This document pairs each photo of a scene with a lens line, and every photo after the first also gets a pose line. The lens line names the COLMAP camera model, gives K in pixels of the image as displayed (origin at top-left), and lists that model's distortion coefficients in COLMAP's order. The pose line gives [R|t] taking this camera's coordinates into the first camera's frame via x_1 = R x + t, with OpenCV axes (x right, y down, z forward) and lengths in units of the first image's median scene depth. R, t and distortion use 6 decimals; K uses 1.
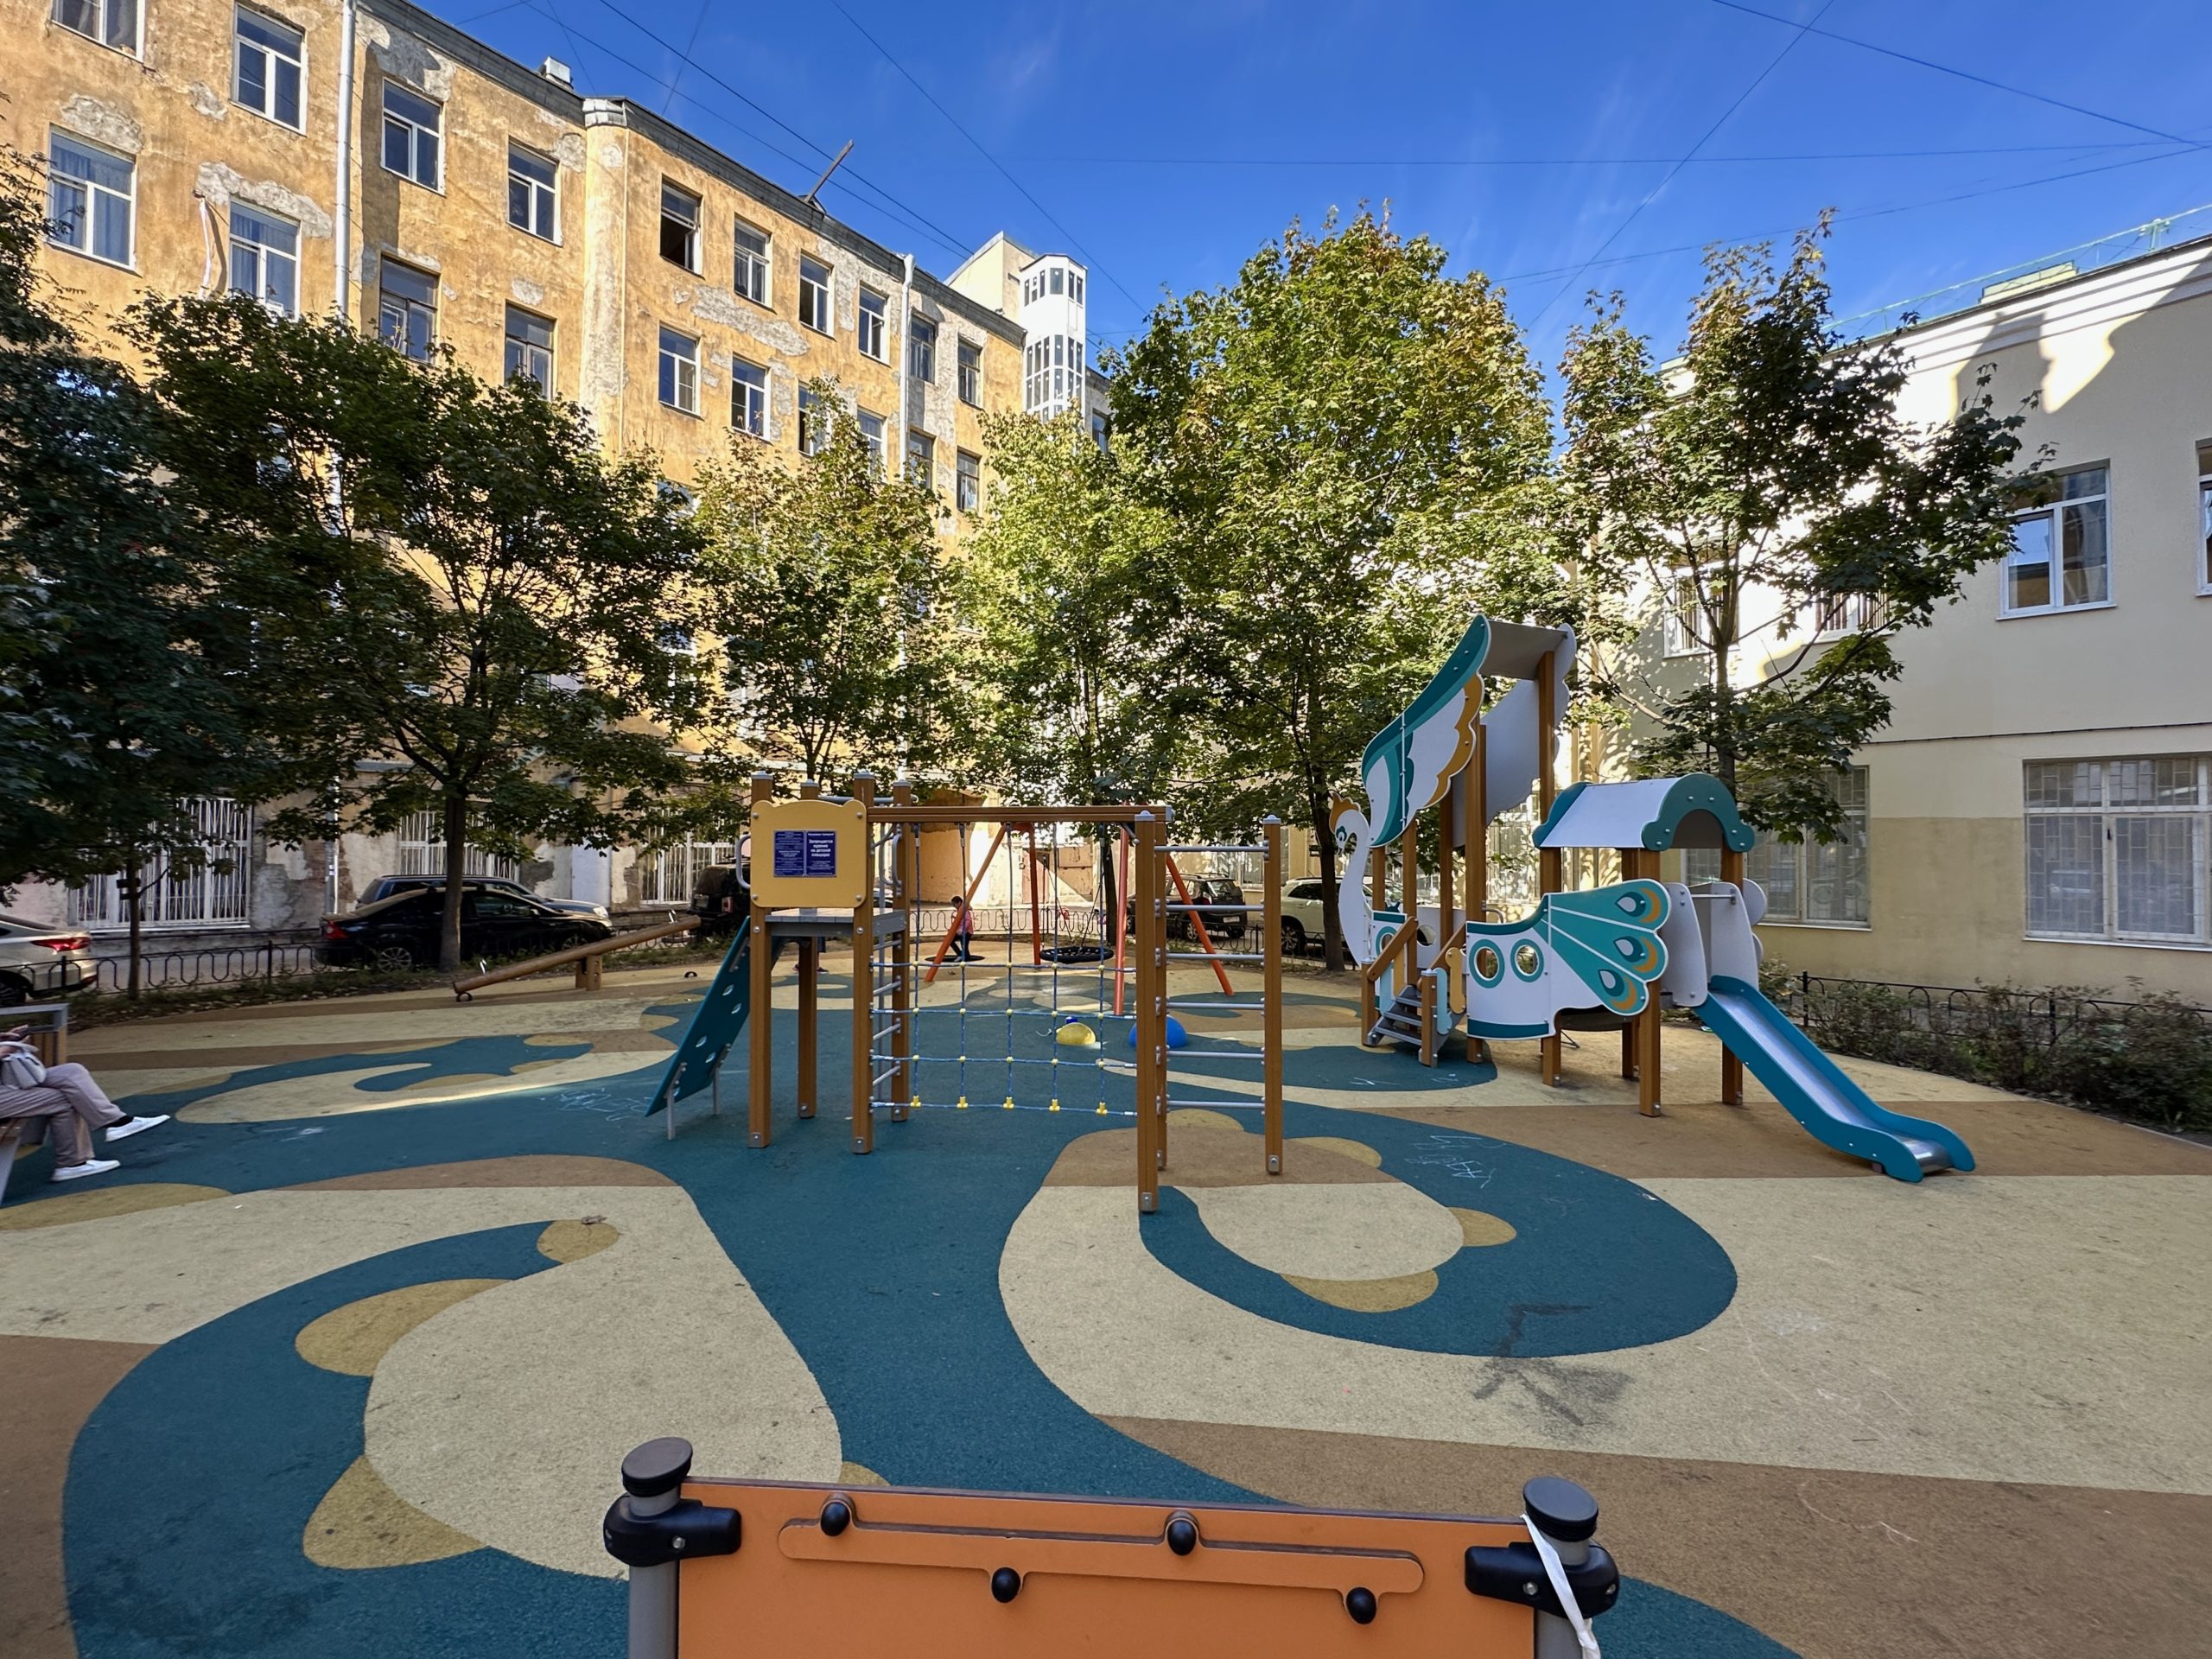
lens RADIAL K [[889.5, 0, 1106.0], [0, 889.5, 829.5], [0, 0, 1]] dist [-0.000280, -0.000051]
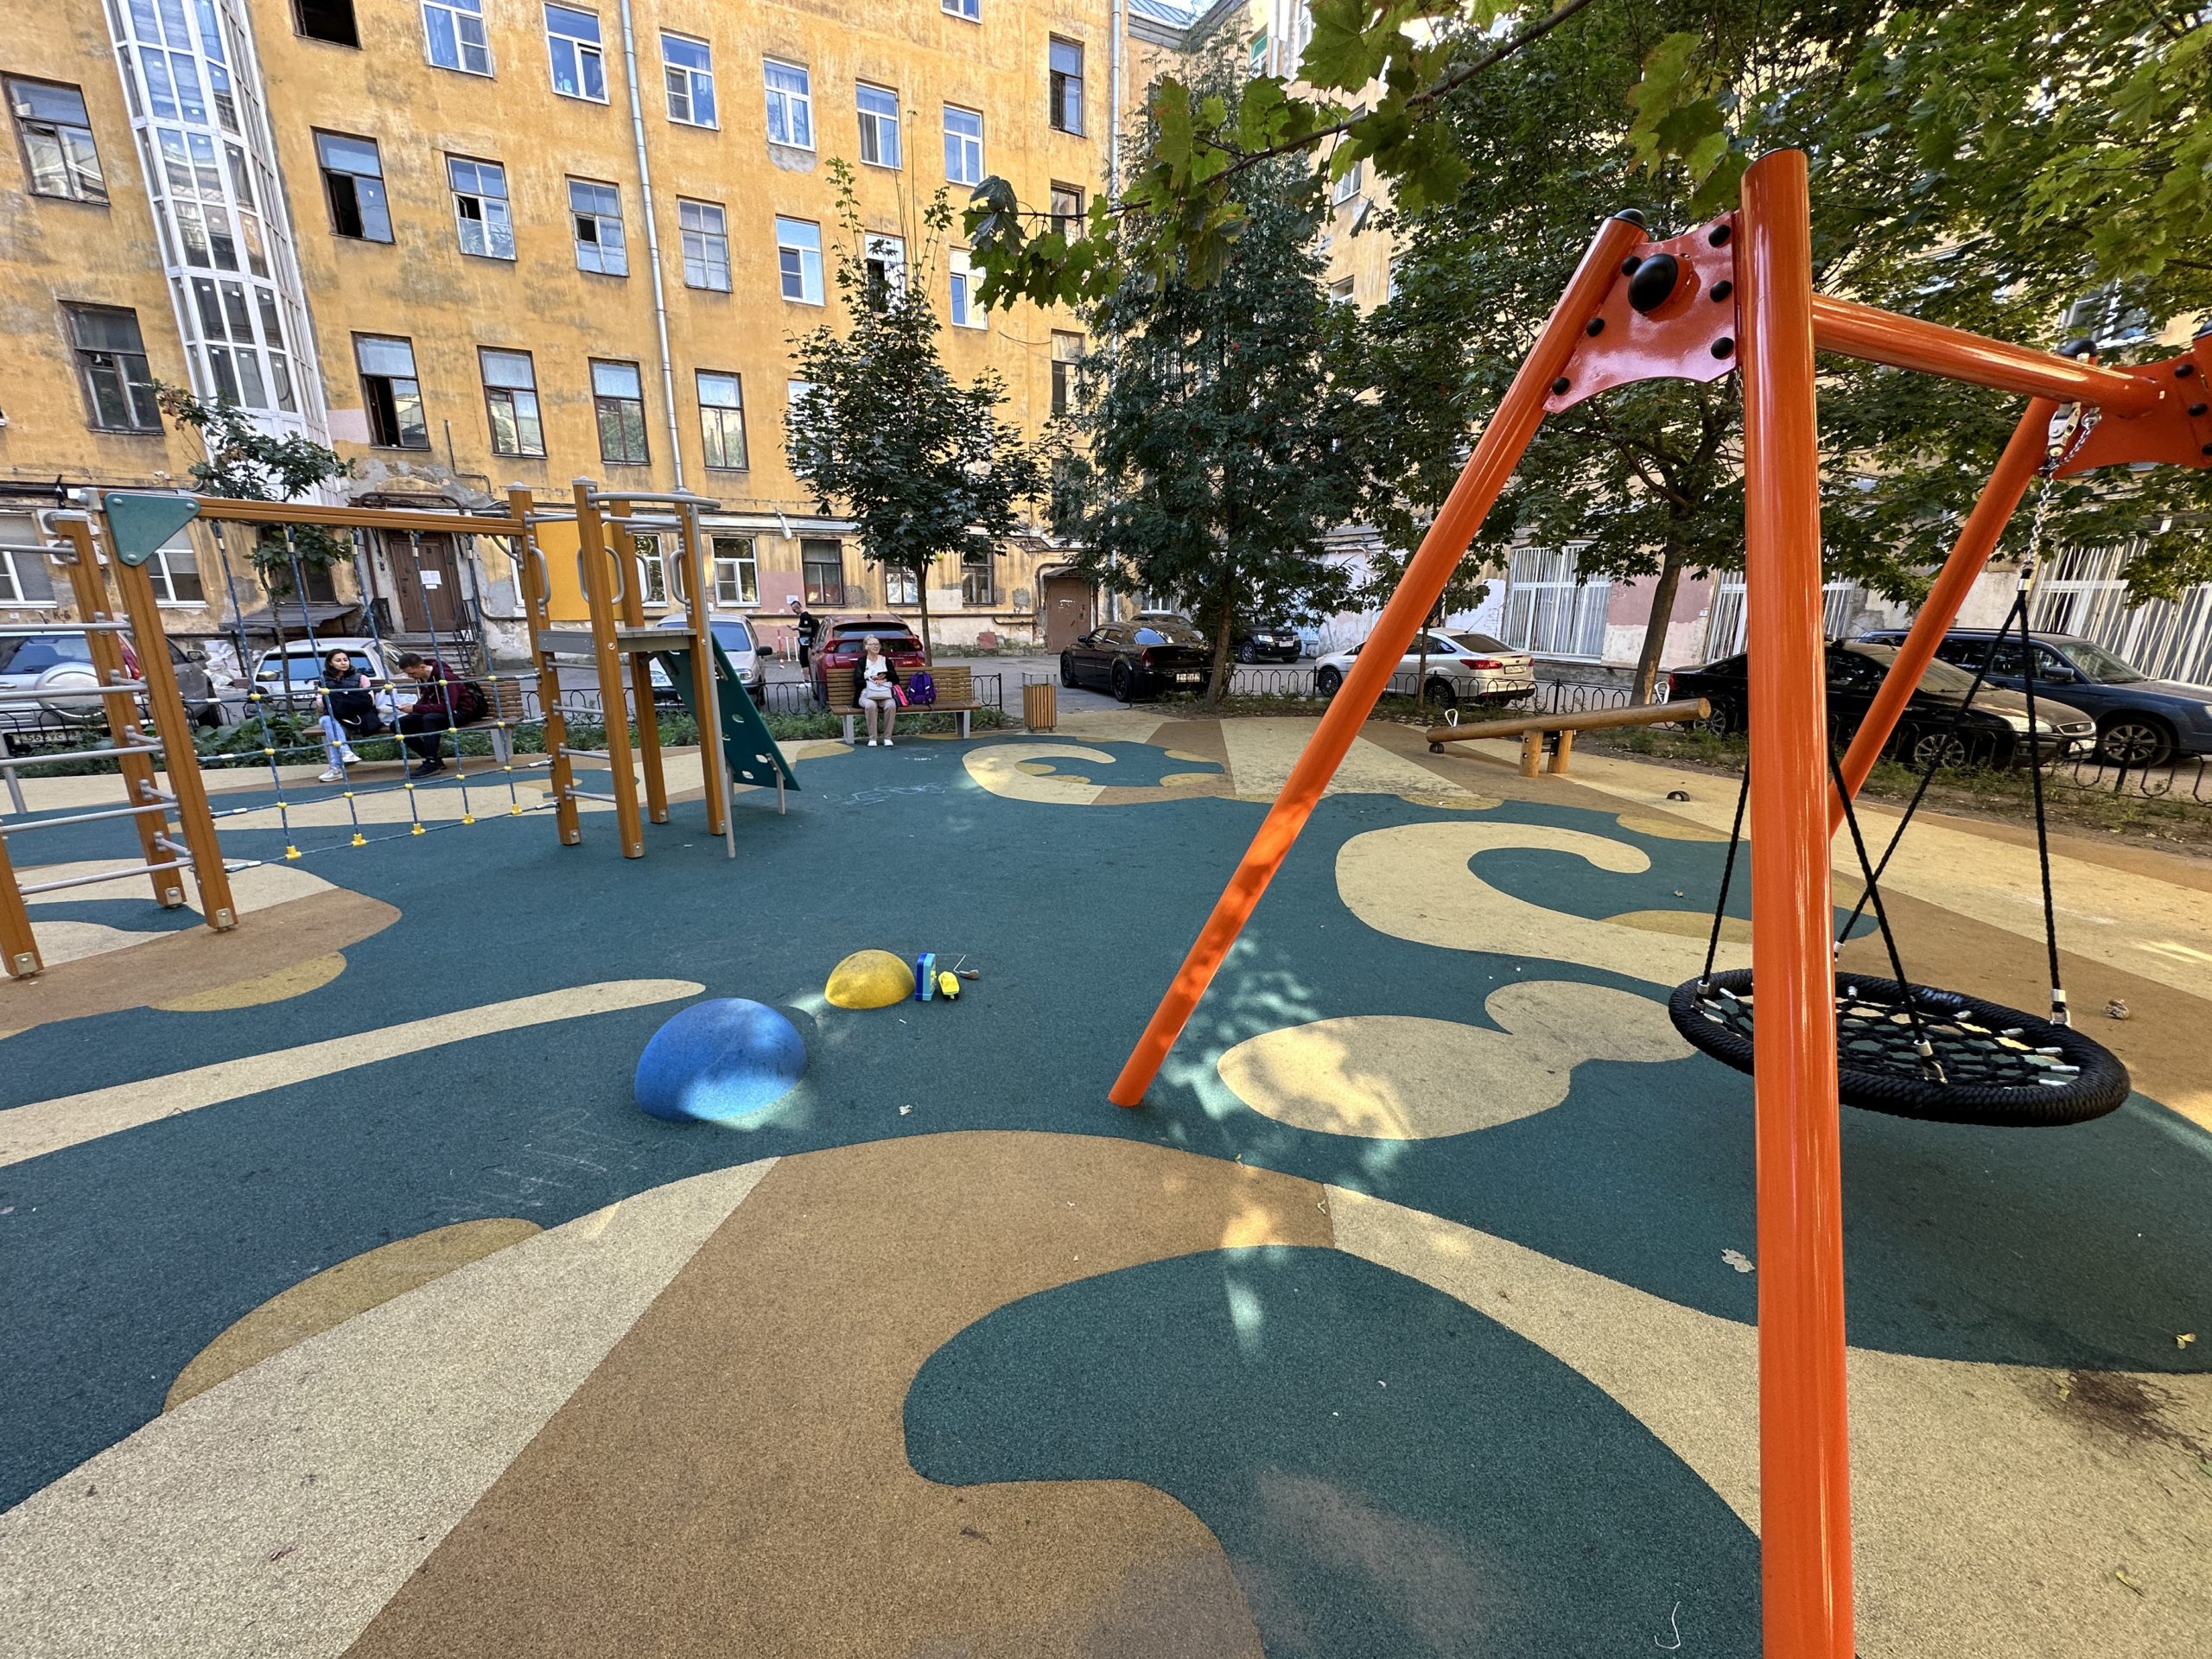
lens RADIAL K [[889.5, 0, 1106.0], [0, 889.5, 829.5], [0, 0, 1]] dist [-0.000280, -0.000051]
pose [[-0.350080, 0.239077, -0.905697, 0.482637], [0.005194, 0.967362, 0.253347, 0.068226], [0.936706, 0.083987, -0.339895, 1.943744]]
